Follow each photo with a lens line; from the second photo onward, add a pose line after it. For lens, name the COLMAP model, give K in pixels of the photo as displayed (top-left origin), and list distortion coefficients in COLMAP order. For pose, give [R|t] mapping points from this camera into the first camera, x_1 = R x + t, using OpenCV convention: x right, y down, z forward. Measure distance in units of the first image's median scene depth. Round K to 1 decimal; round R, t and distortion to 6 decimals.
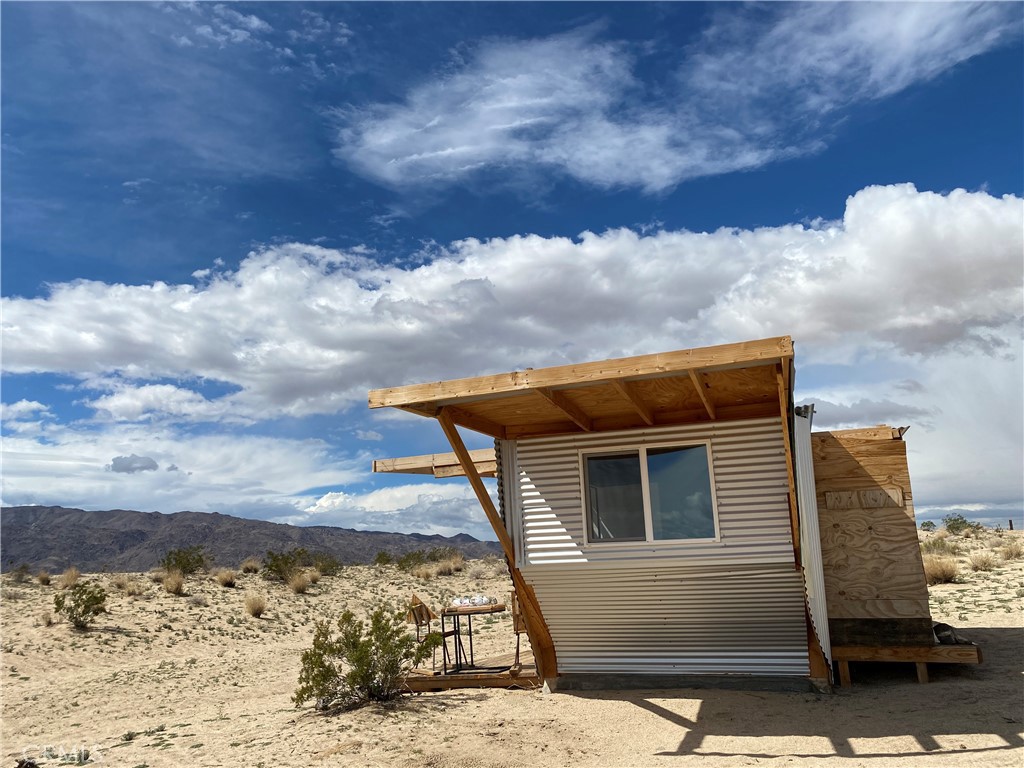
lens RADIAL K [[789.3, 0, 512.0], [0, 789.3, 384.0], [0, 0, 1]] dist [0.008372, 0.007526]
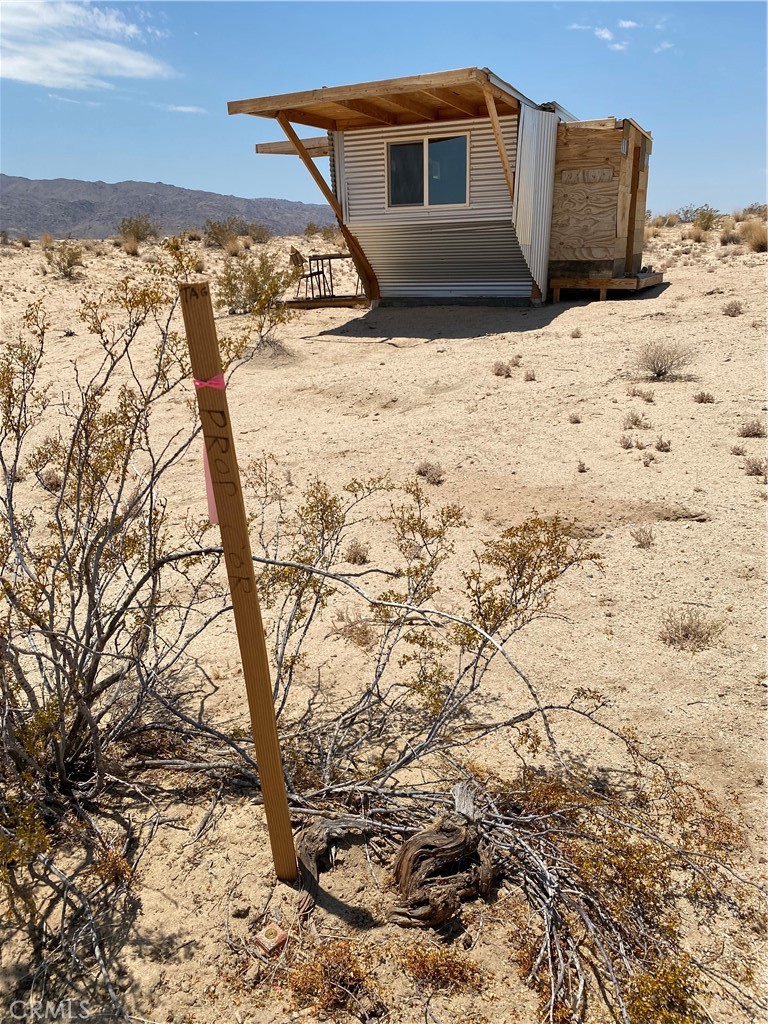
lens RADIAL K [[789.3, 0, 384.0], [0, 789.3, 512.0], [0, 0, 1]] dist [0.008372, 0.007526]
pose [[0.995183, 0.039345, -0.089792, 0.235389], [0.013917, 0.849952, 0.526676, -0.096622], [0.097041, -0.525389, 0.845310, -0.563837]]
